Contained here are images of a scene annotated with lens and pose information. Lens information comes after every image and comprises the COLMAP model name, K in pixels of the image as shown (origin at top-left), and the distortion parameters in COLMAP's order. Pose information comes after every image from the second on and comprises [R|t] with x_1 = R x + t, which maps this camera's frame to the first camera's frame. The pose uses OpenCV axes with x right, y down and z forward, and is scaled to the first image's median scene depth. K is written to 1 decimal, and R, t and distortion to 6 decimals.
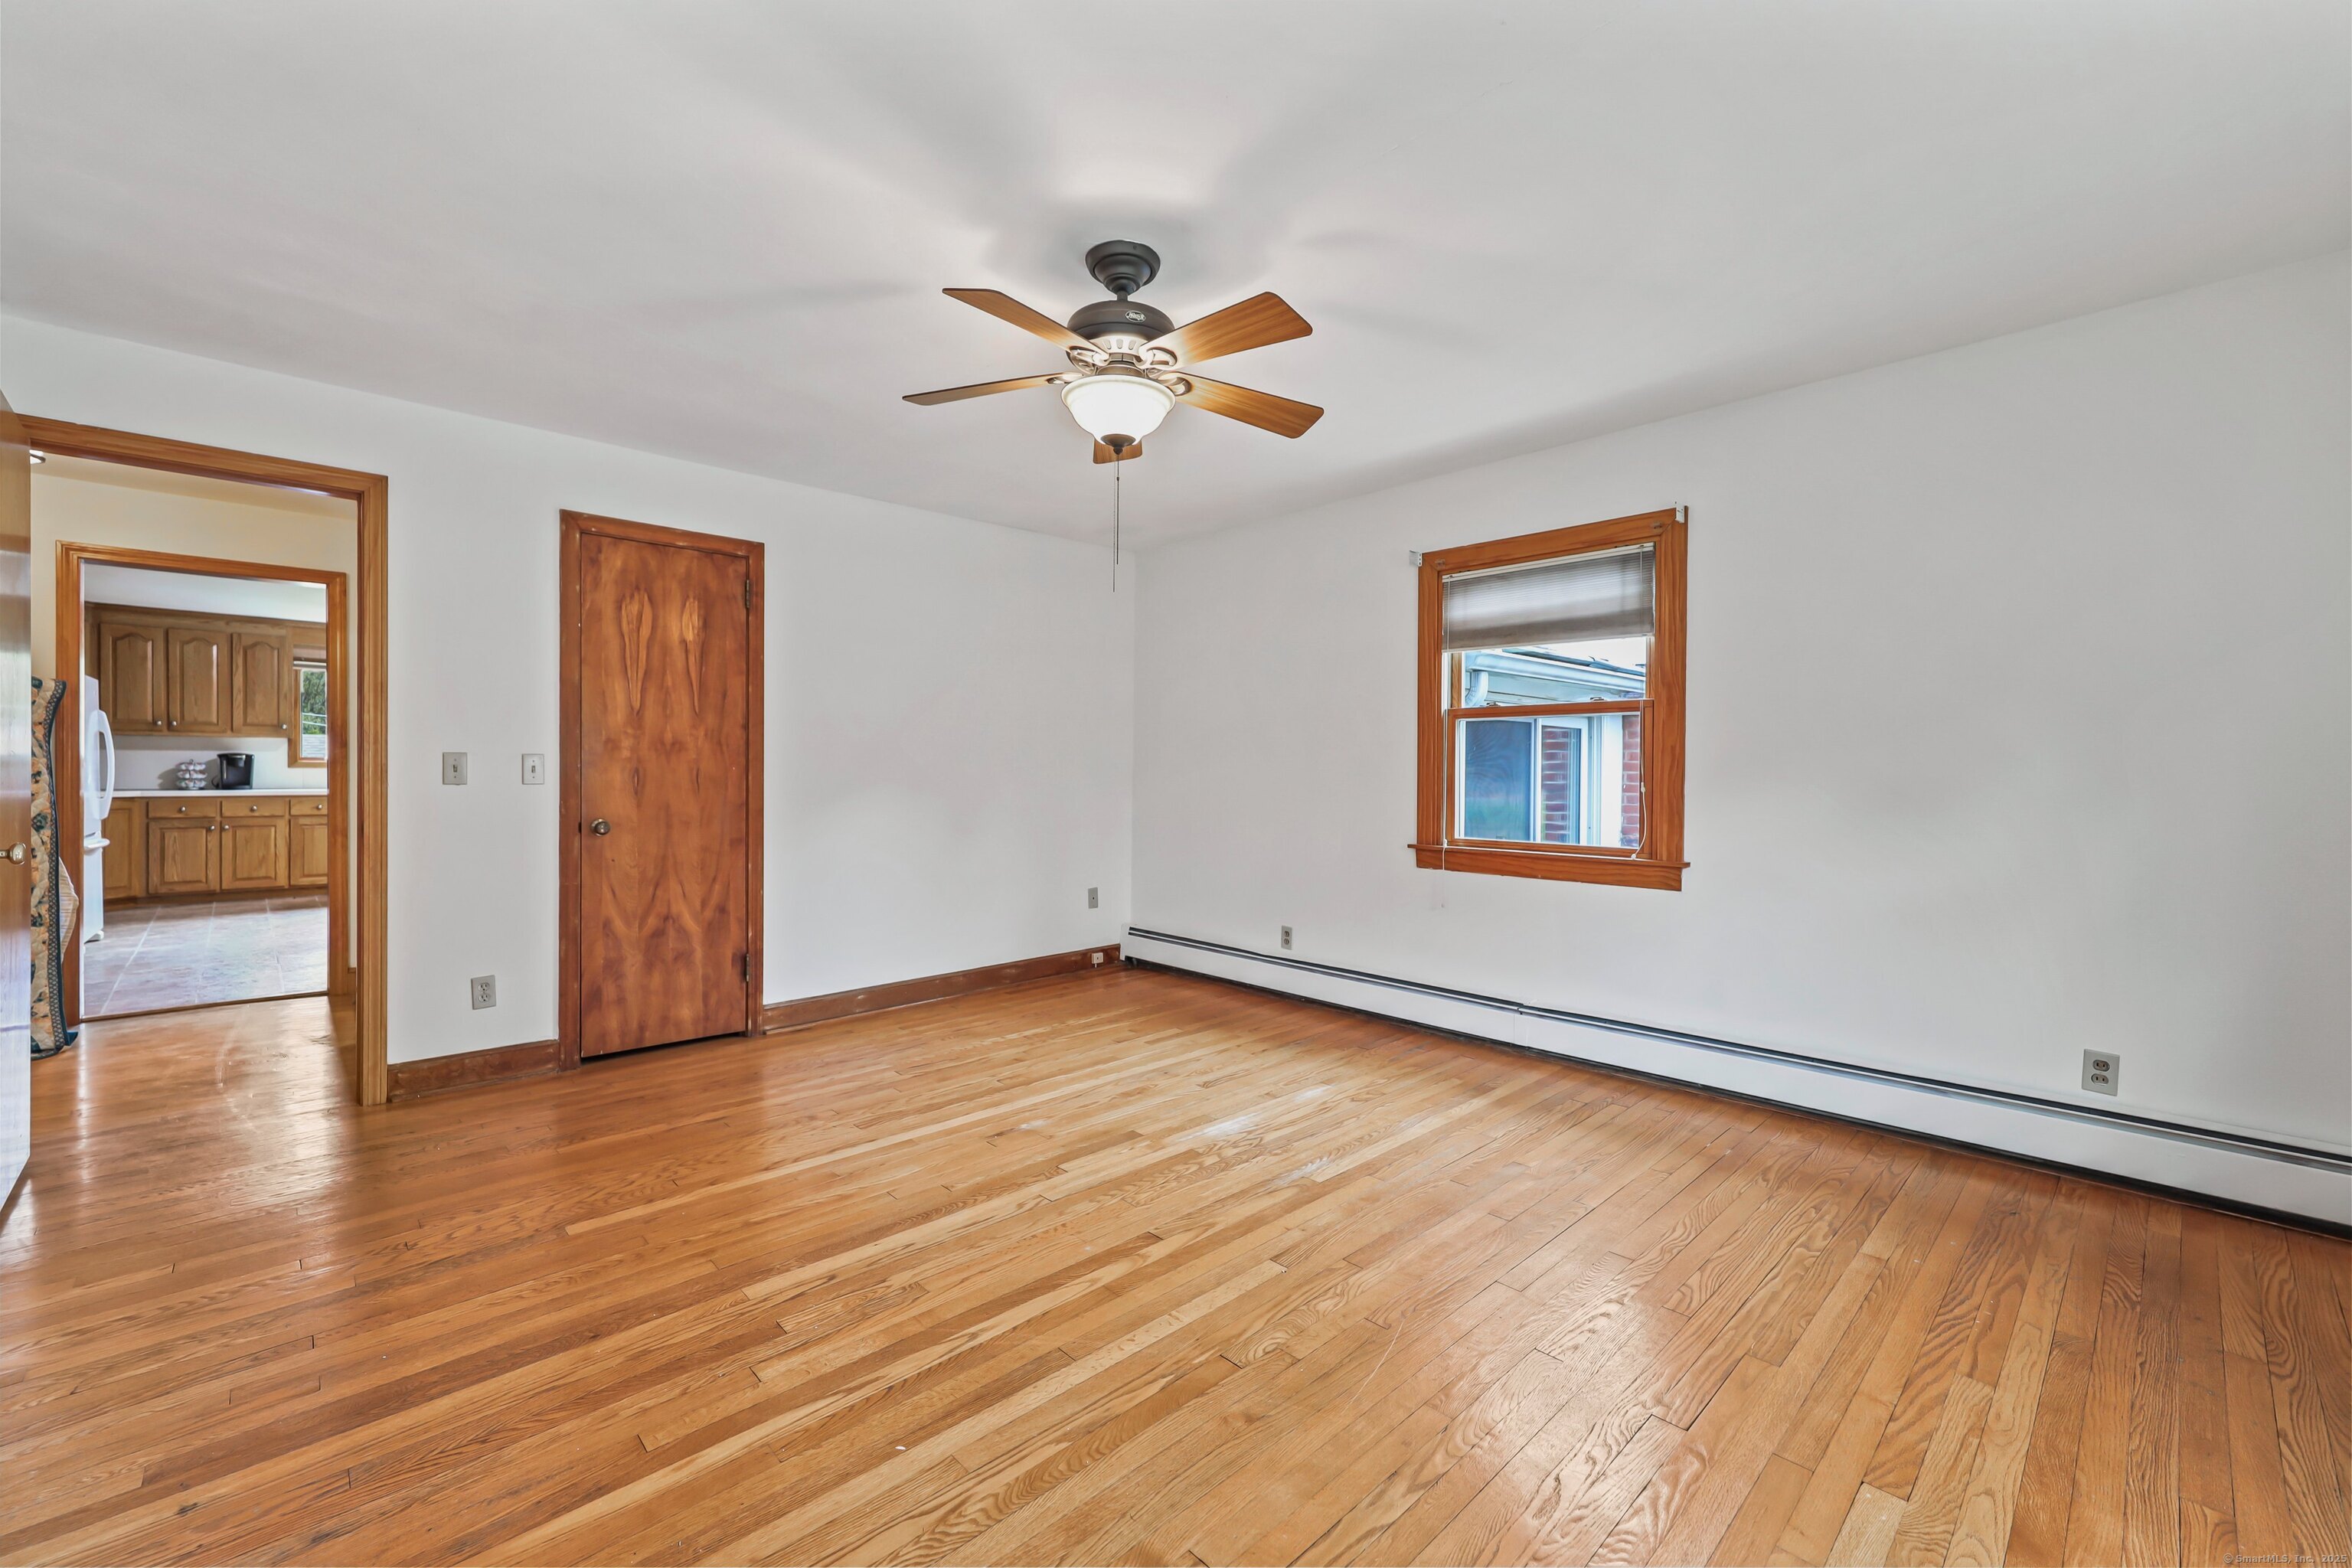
lens RADIAL K [[967.0, 0, 1185.7], [0, 967.0, 773.8], [0, 0, 1]] dist [0.001711, 0.000256]
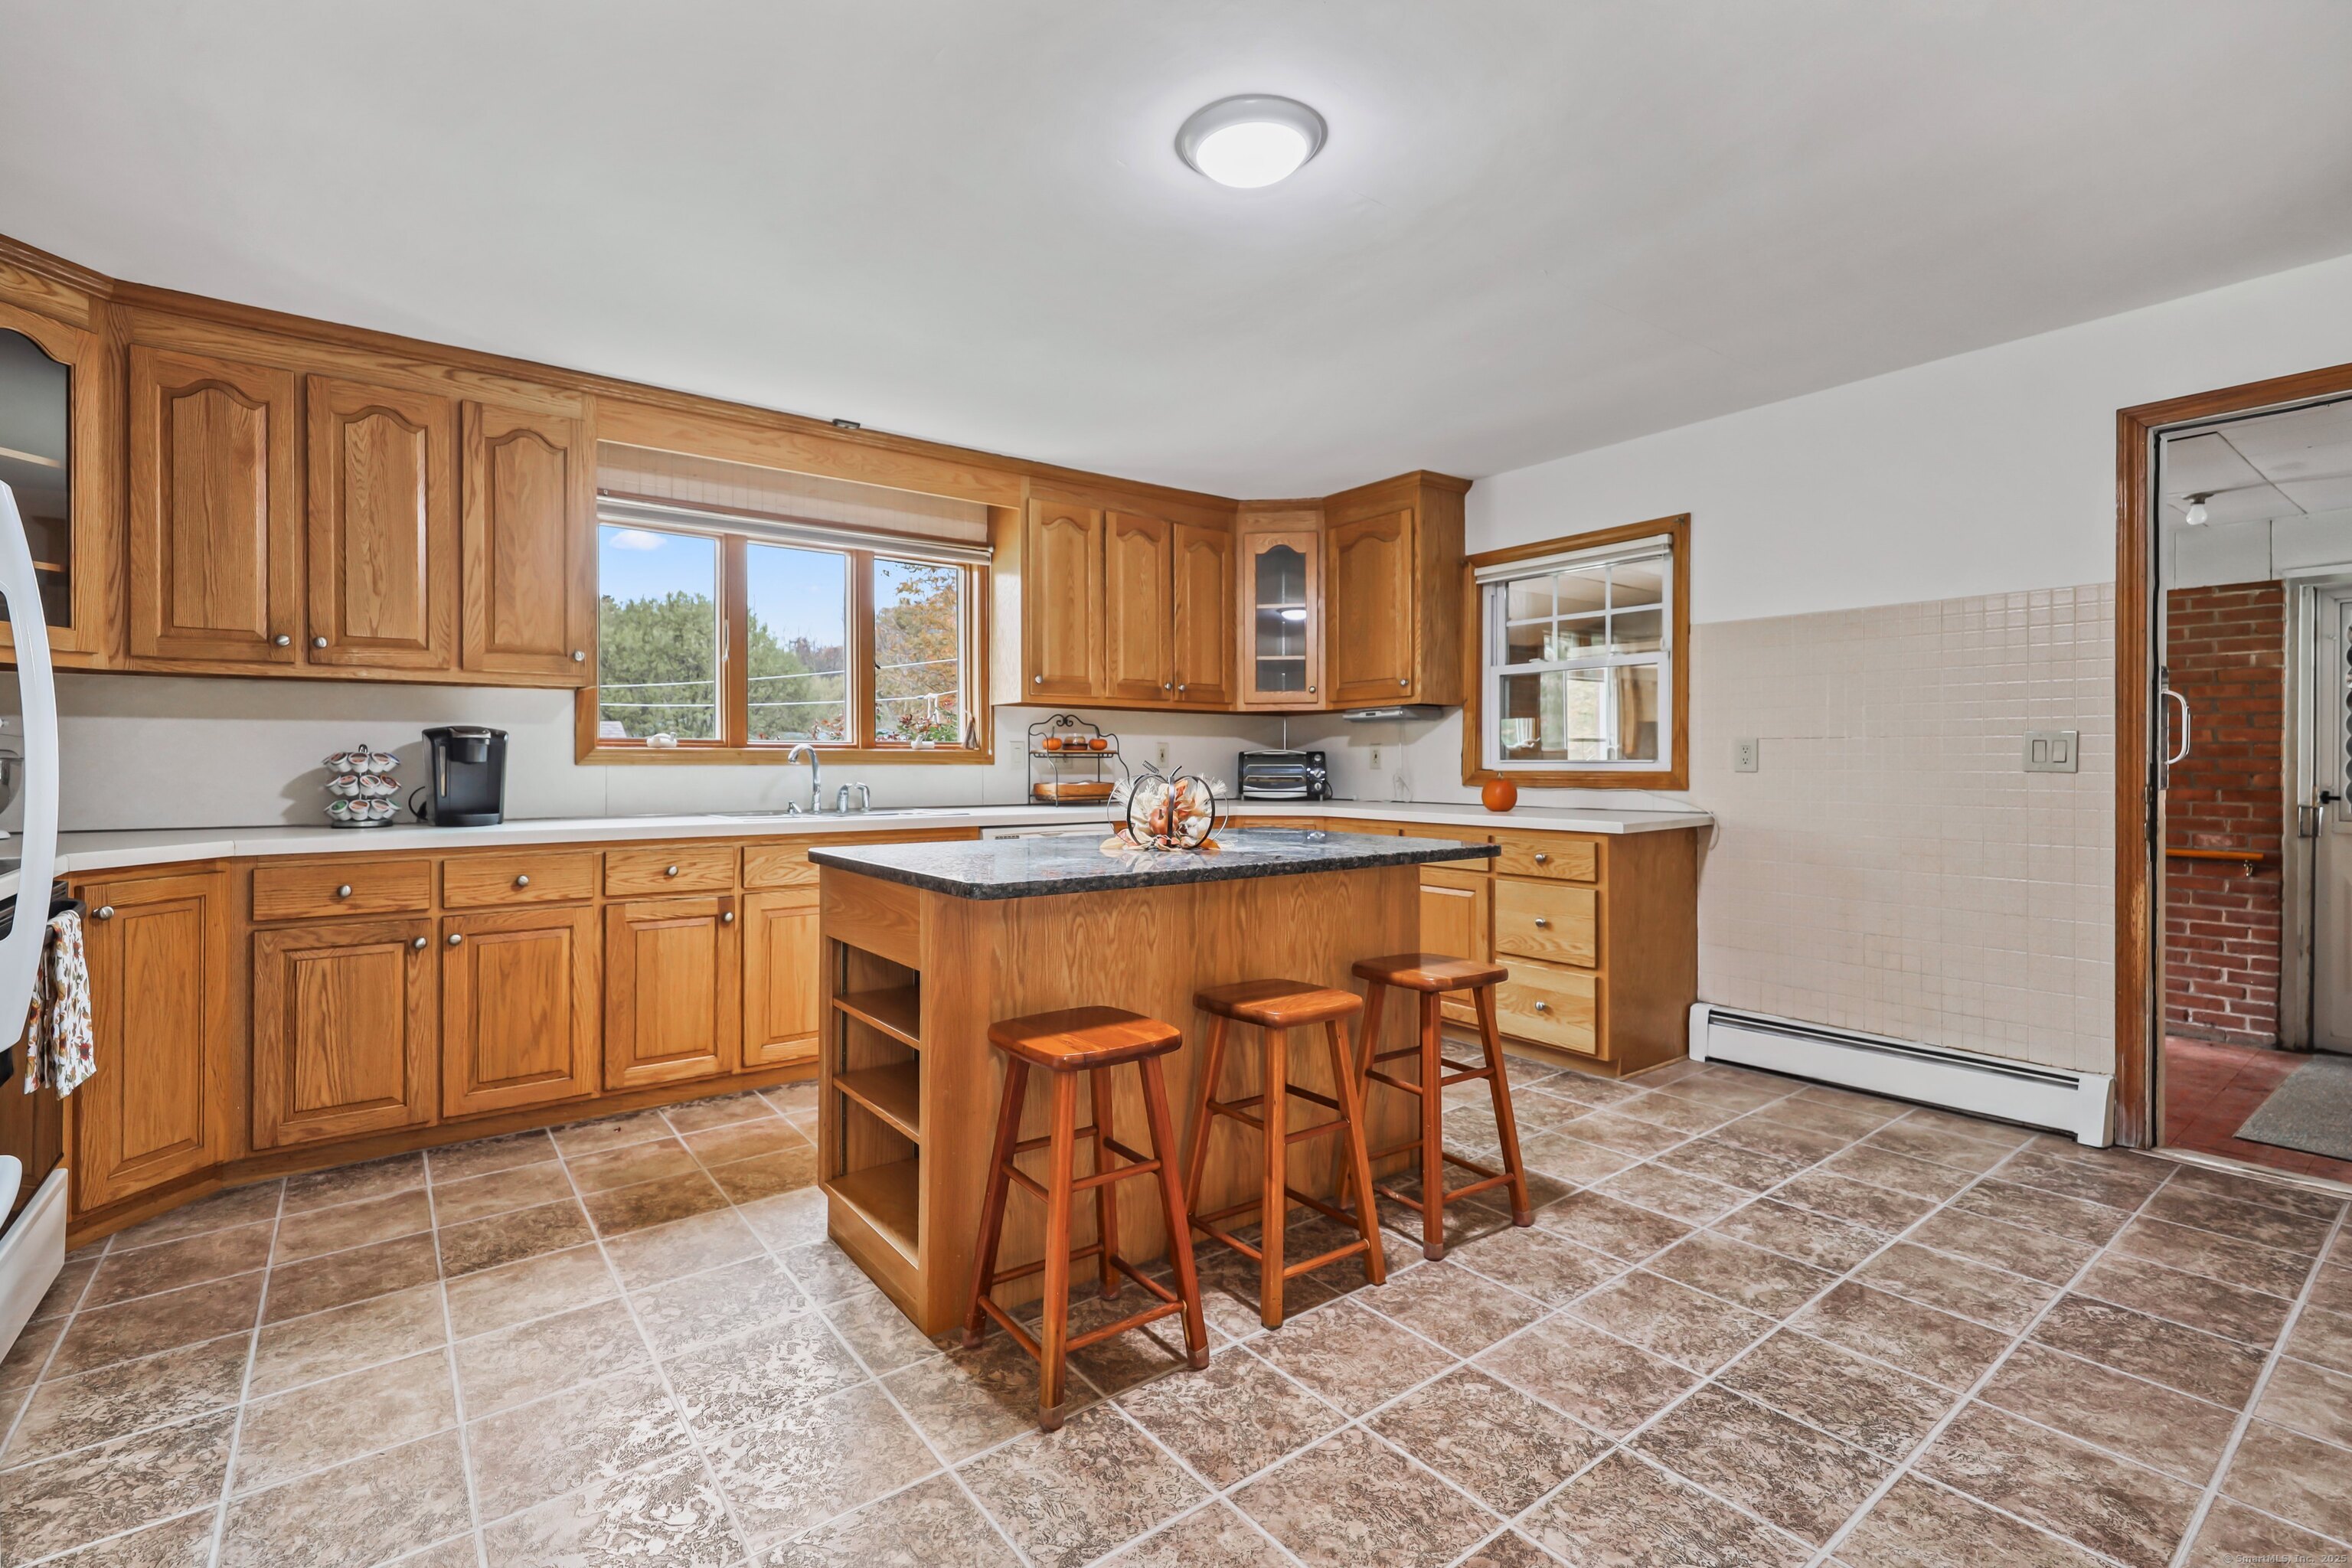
lens RADIAL K [[1045.4, 0, 1163.1], [0, 1045.4, 761.4], [0, 0, 1]] dist [0.002230, -0.000252]
pose [[0.992239, -0.005001, -0.124246, -0.699372], [0.004228, 0.999970, -0.006483, -0.004565], [0.124274, 0.005908, 0.992230, 0.666563]]
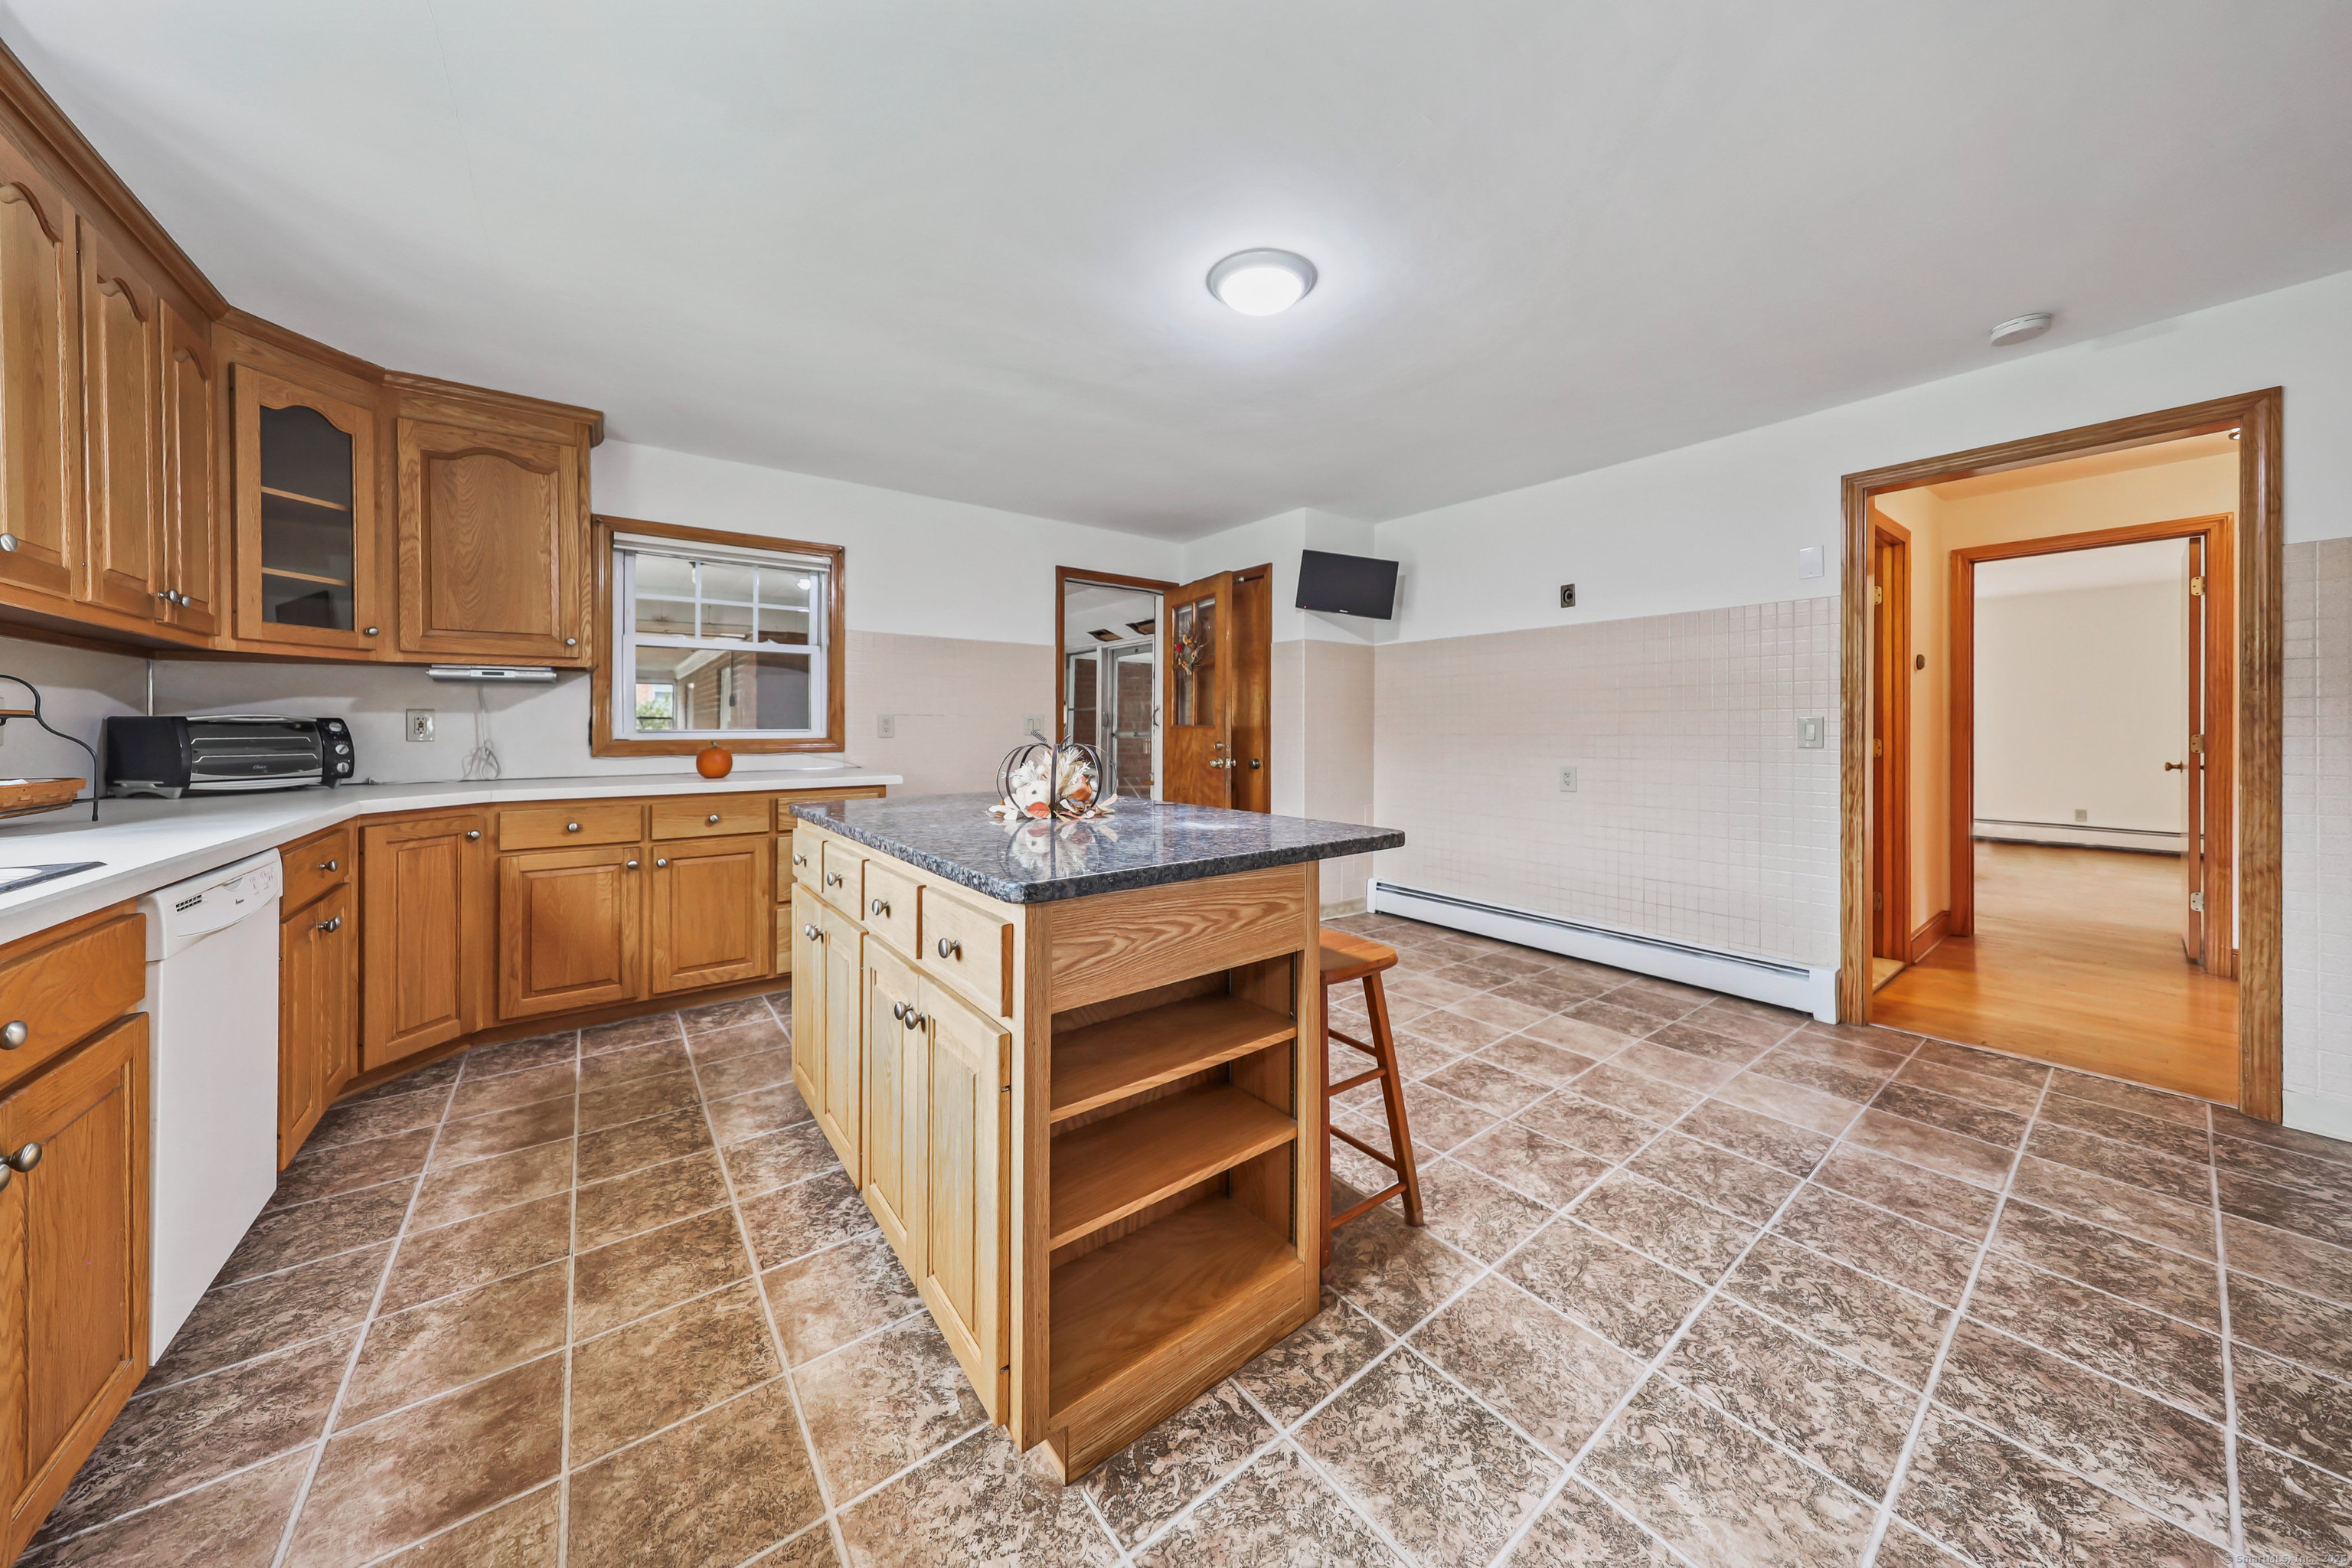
lens RADIAL K [[762.1, 0, 1163.8], [0, 762.1, 732.4], [0, 0, 1]] dist [0.001217, 0.000103]
pose [[0.128388, -0.010332, 0.991670, -0.980884], [0.009393, 0.999914, 0.009201, -0.007992], [-0.991679, 0.008134, 0.128474, 0.932167]]
